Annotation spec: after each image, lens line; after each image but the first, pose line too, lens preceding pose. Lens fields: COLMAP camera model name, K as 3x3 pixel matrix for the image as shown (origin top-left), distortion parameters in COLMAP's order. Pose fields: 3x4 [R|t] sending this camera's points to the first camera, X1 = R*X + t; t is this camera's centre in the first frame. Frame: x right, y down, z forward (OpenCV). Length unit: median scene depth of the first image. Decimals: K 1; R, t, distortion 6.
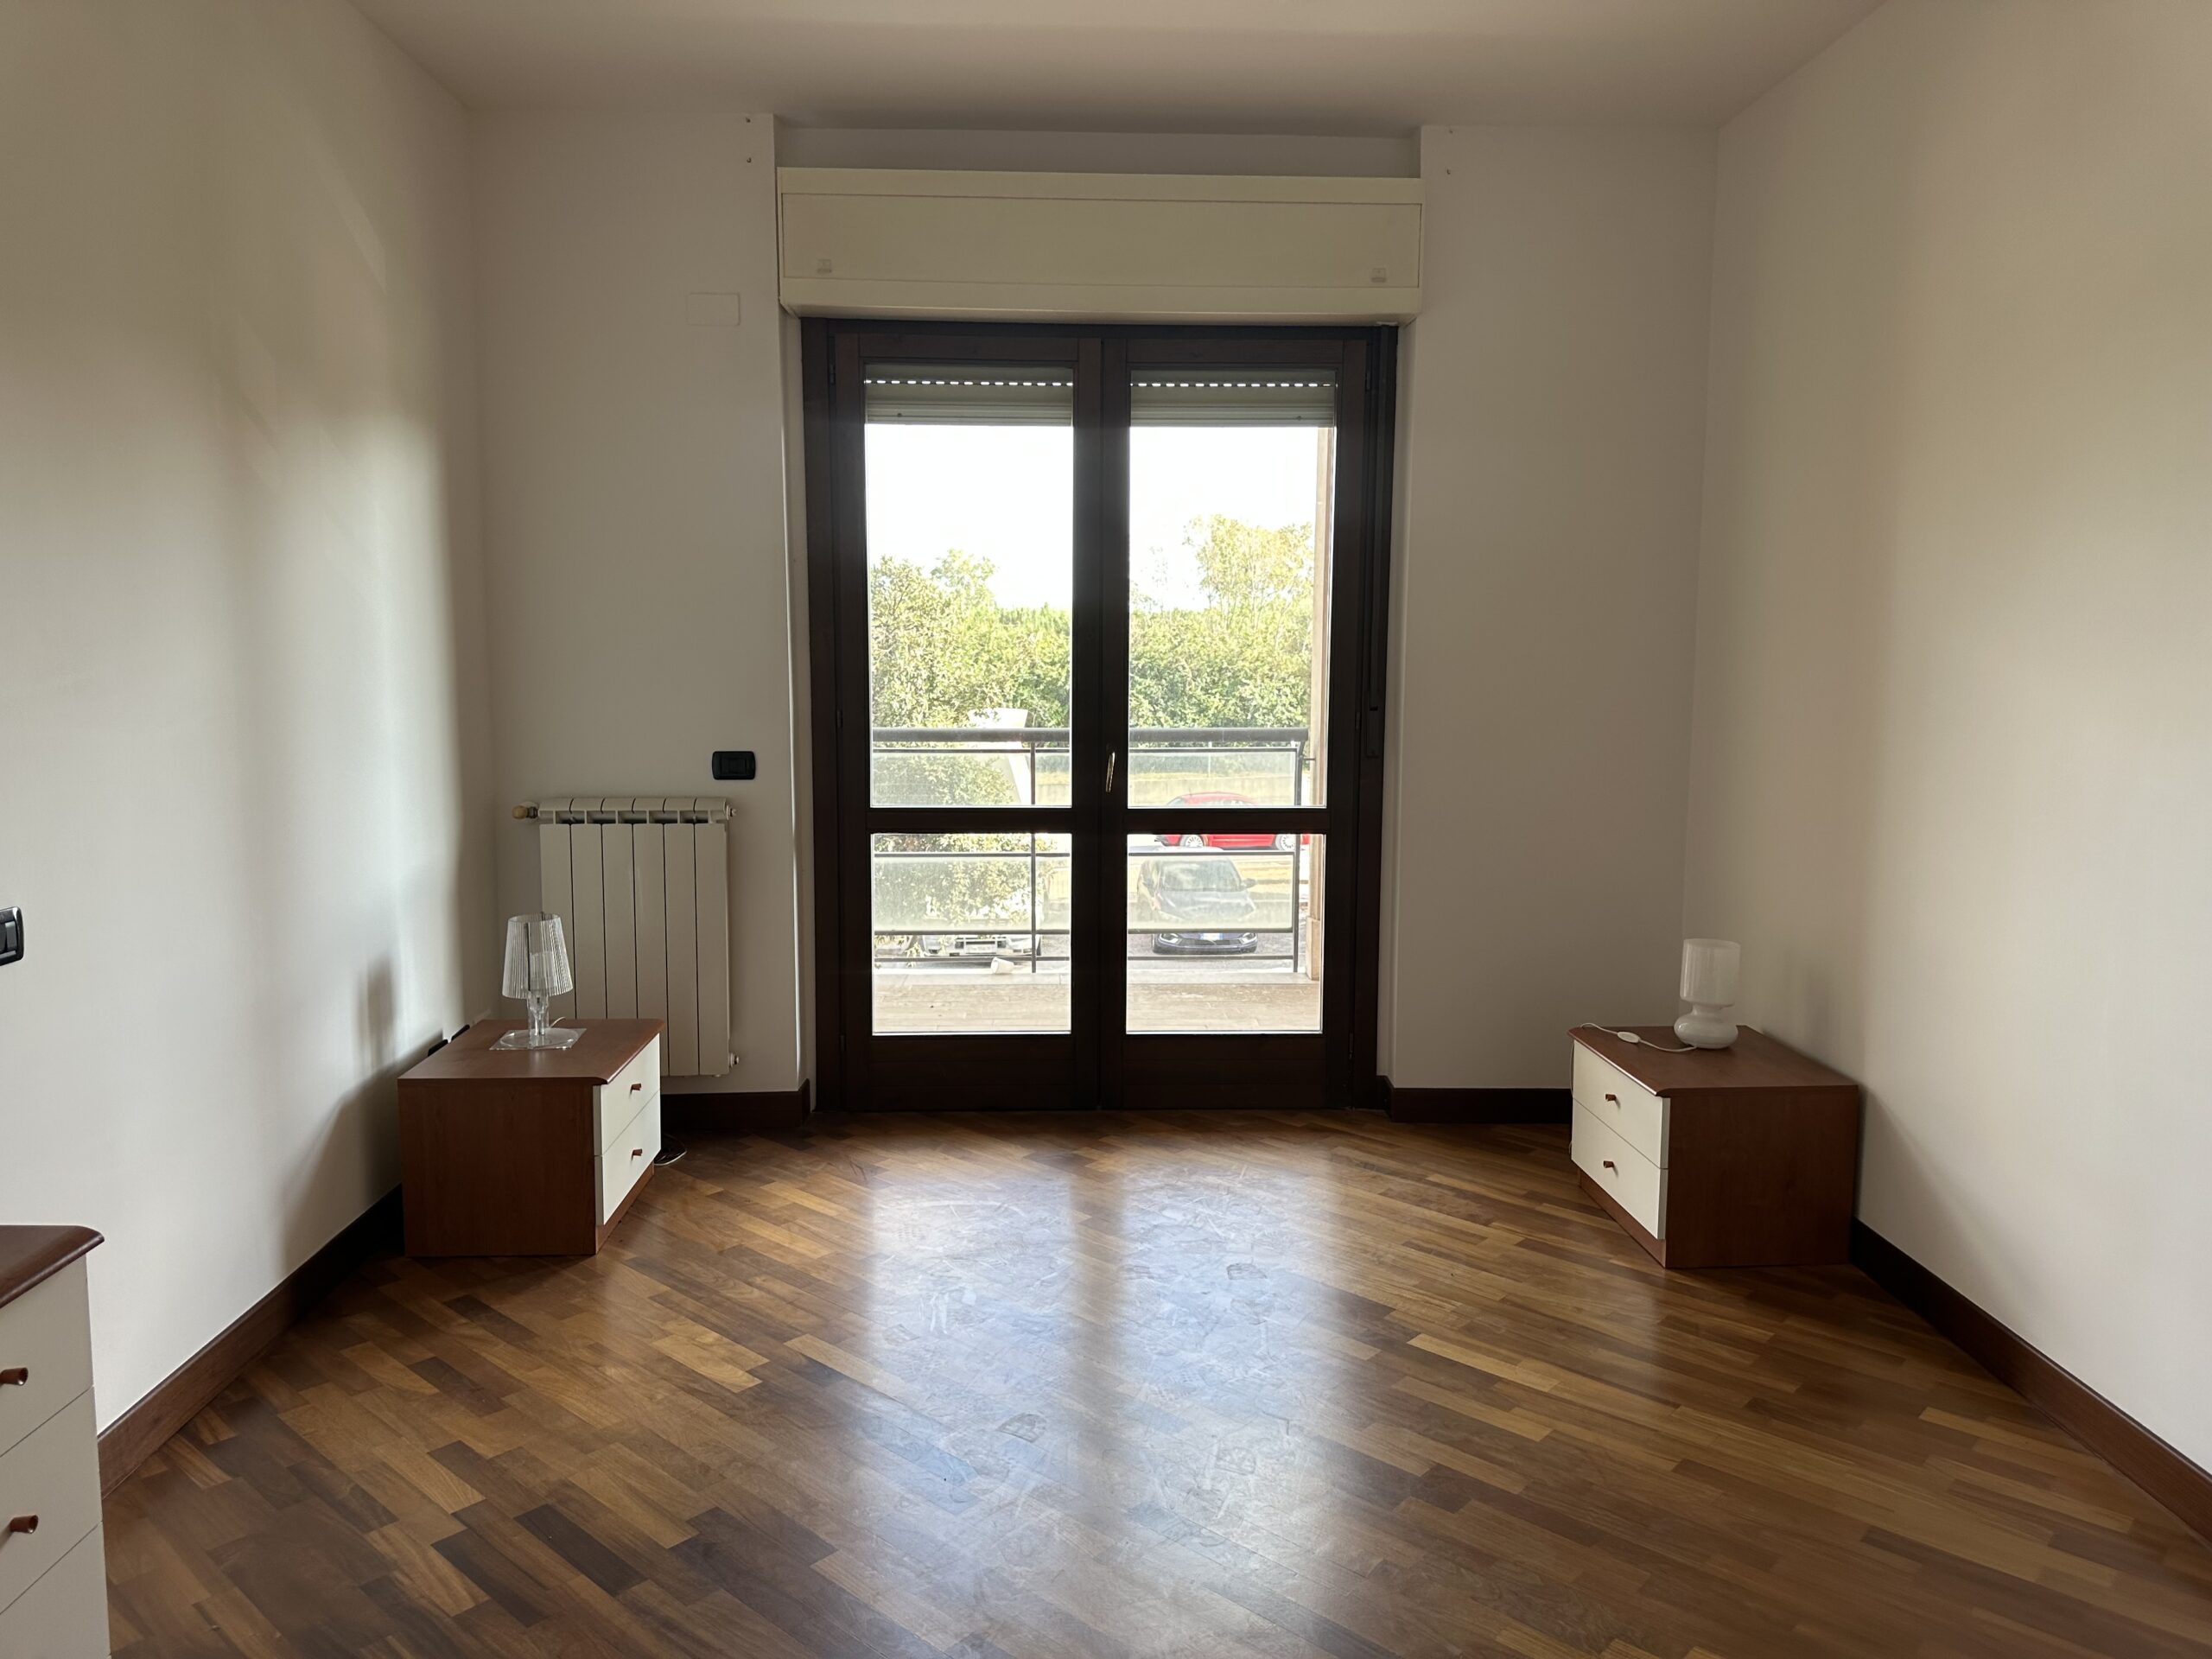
lens RADIAL K [[1577.8, 0, 1096.8], [0, 1577.8, 819.7], [0, 0, 1]] dist [0.100626, -0.095663]
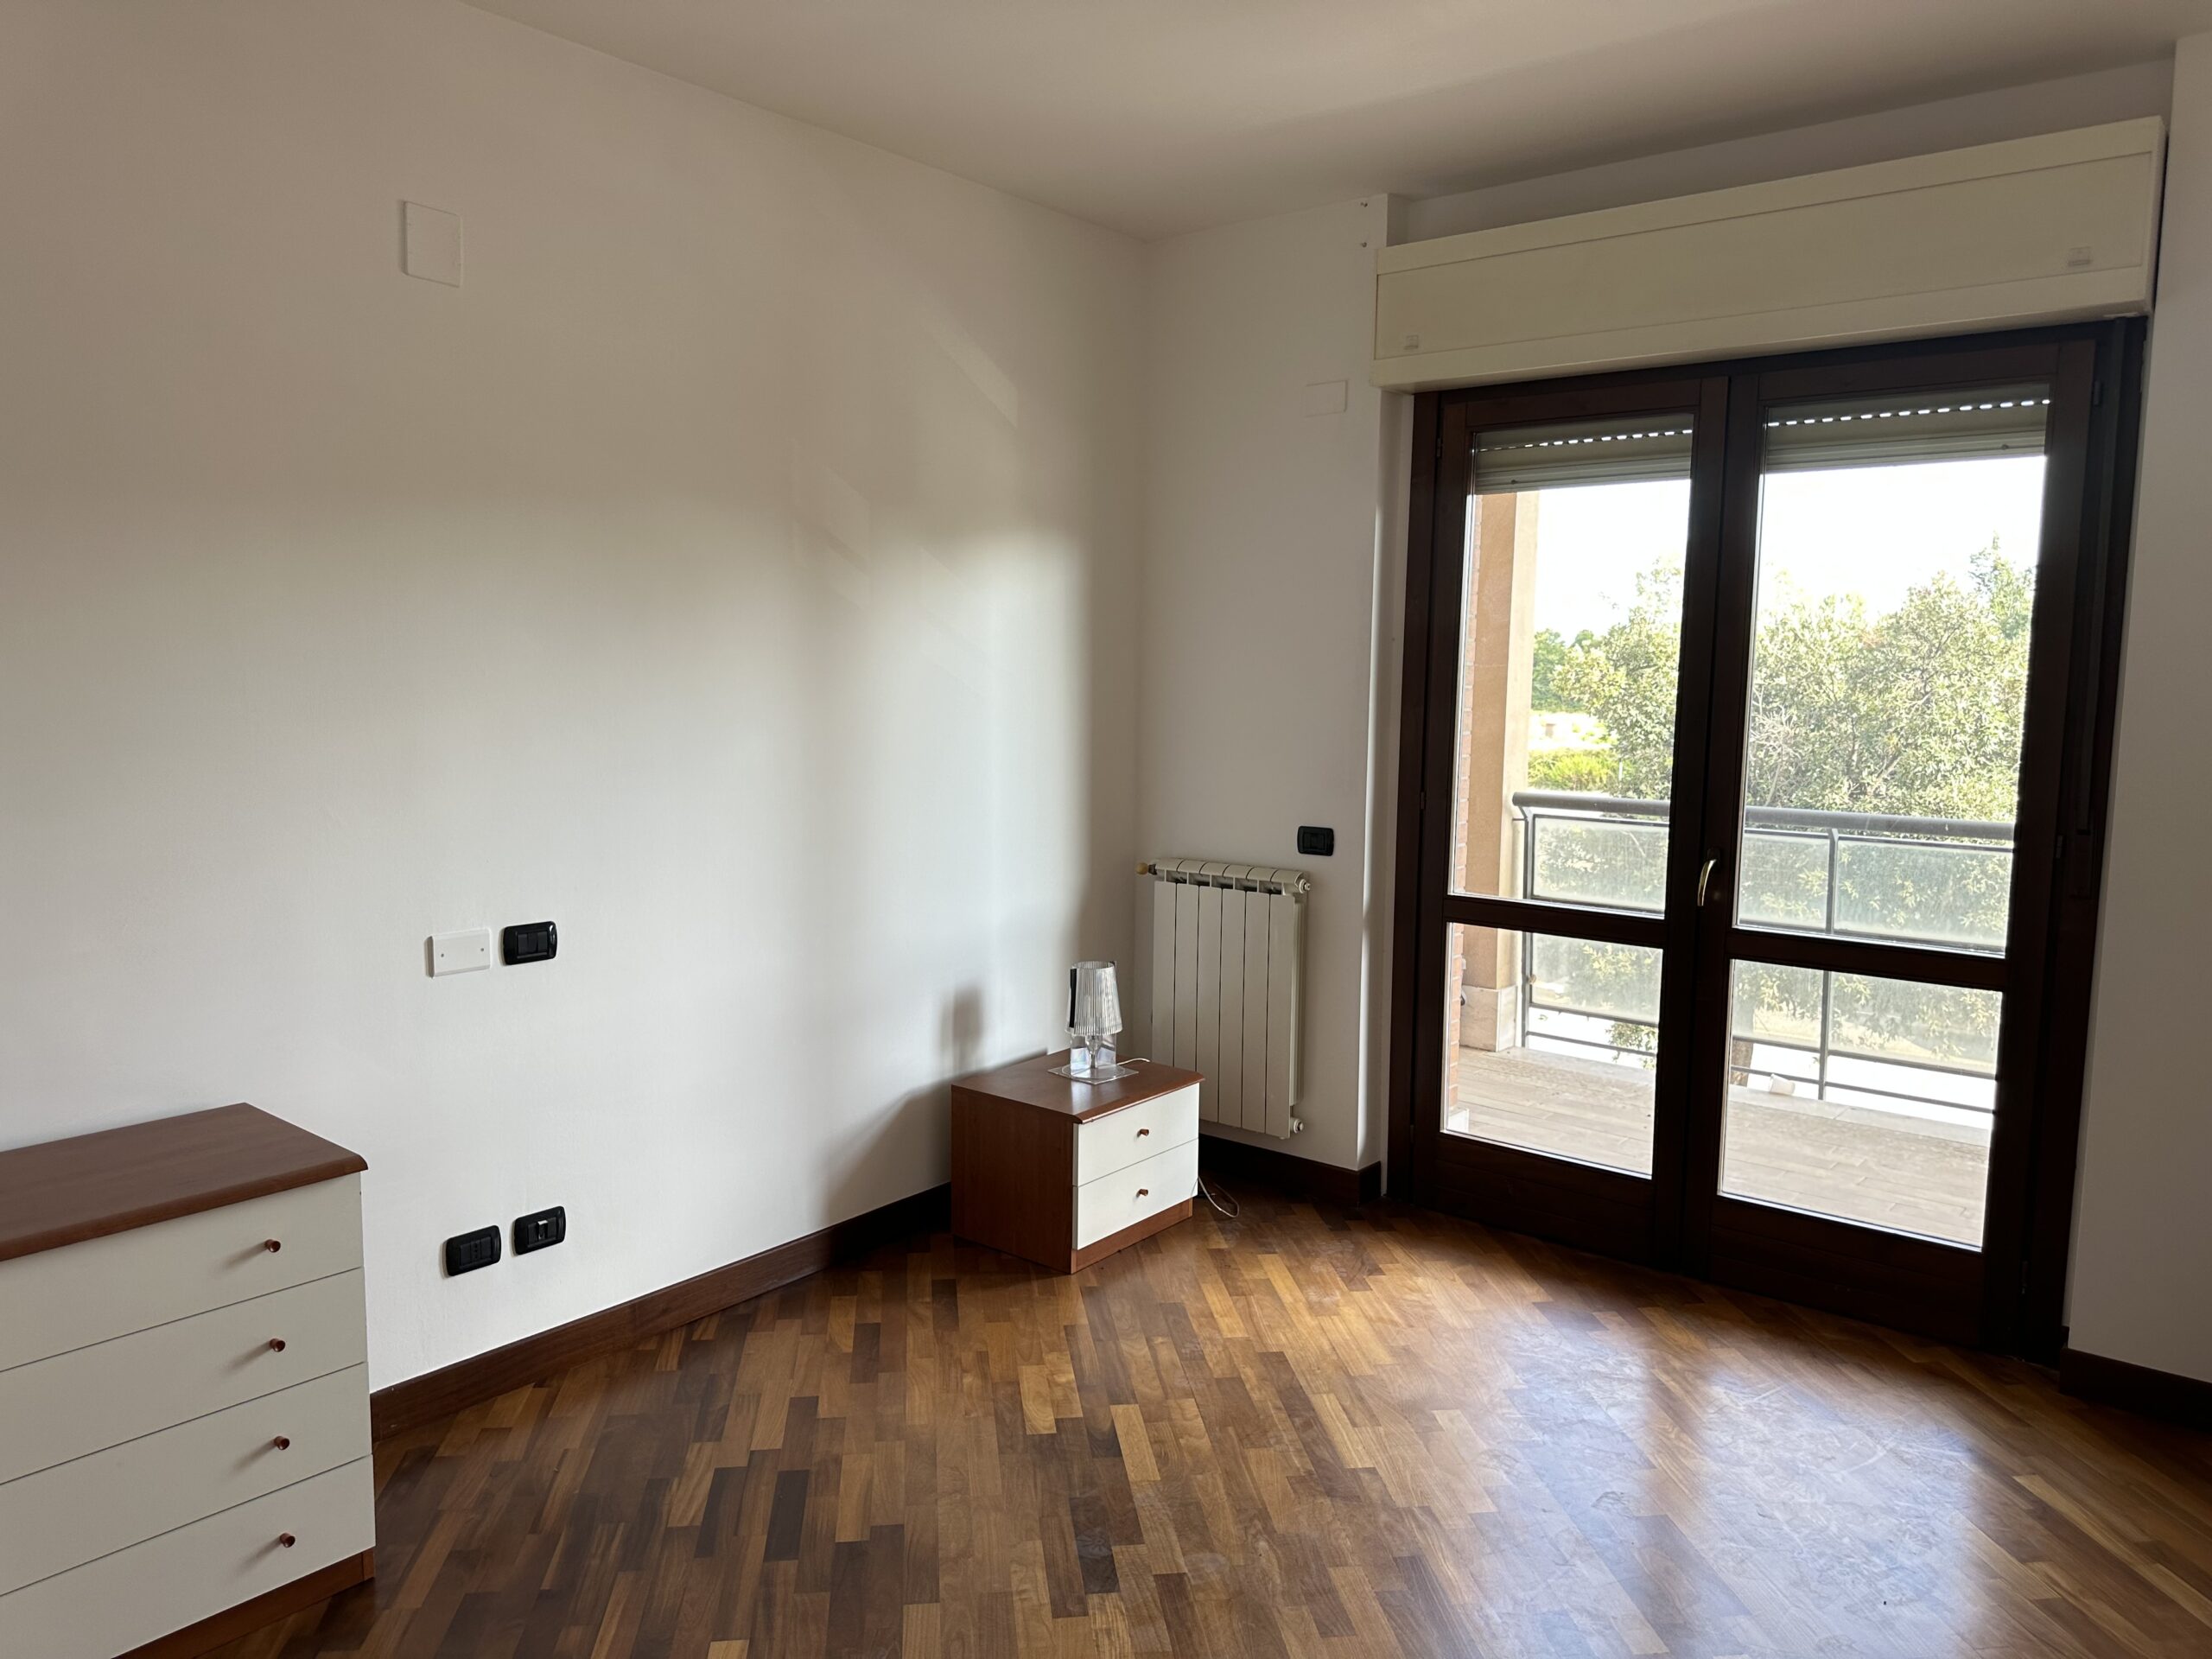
lens RADIAL K [[1565.1, 0, 1106.7], [0, 1565.1, 836.7], [0, 0, 1]] dist [0.175689, -0.267154]
pose [[0.753759, 0.077643, -0.652548, 0.334933], [-0.083069, 0.996288, 0.022590, -0.049080], [0.651880, 0.037179, 0.757411, 0.143468]]
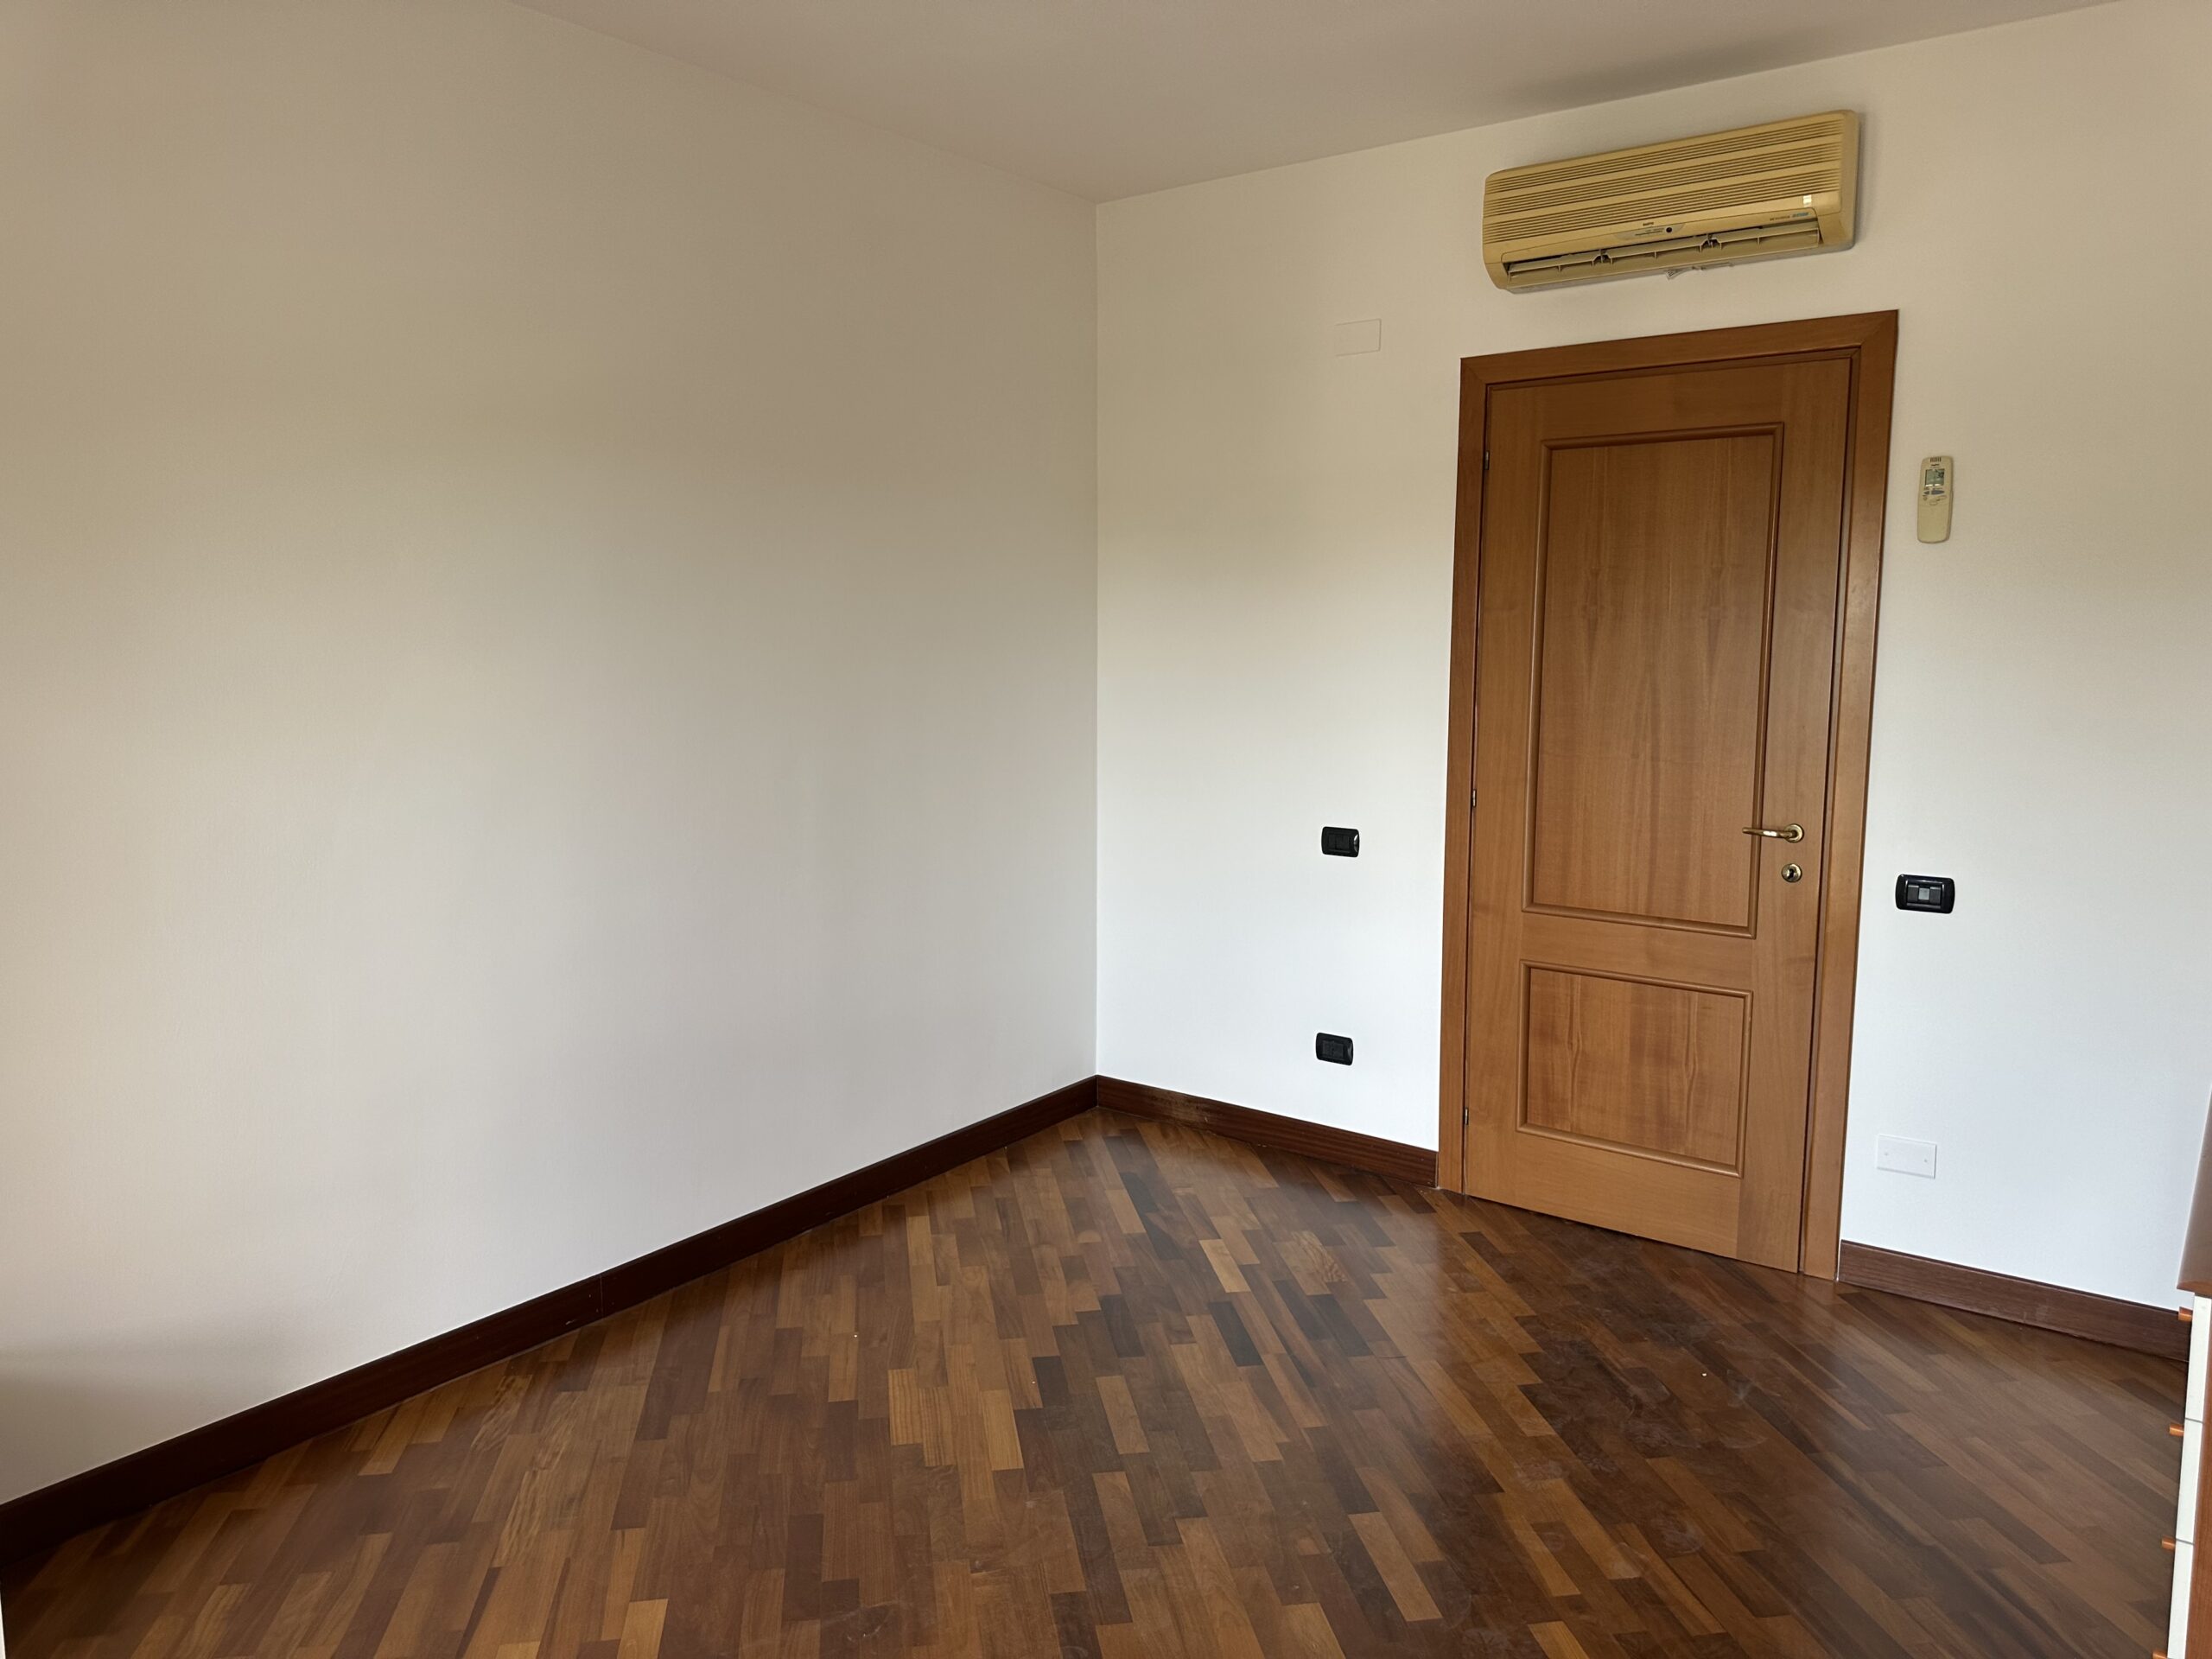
lens RADIAL K [[1581.1, 0, 1099.2], [0, 1581.1, 821.5], [0, 0, 1]] dist [0.012653, 0.000611]
pose [[-0.778126, -0.085913, 0.622205, -0.283217], [0.069904, 0.972602, 0.221716, -0.144618], [-0.624206, 0.216018, -0.750801, 0.933502]]
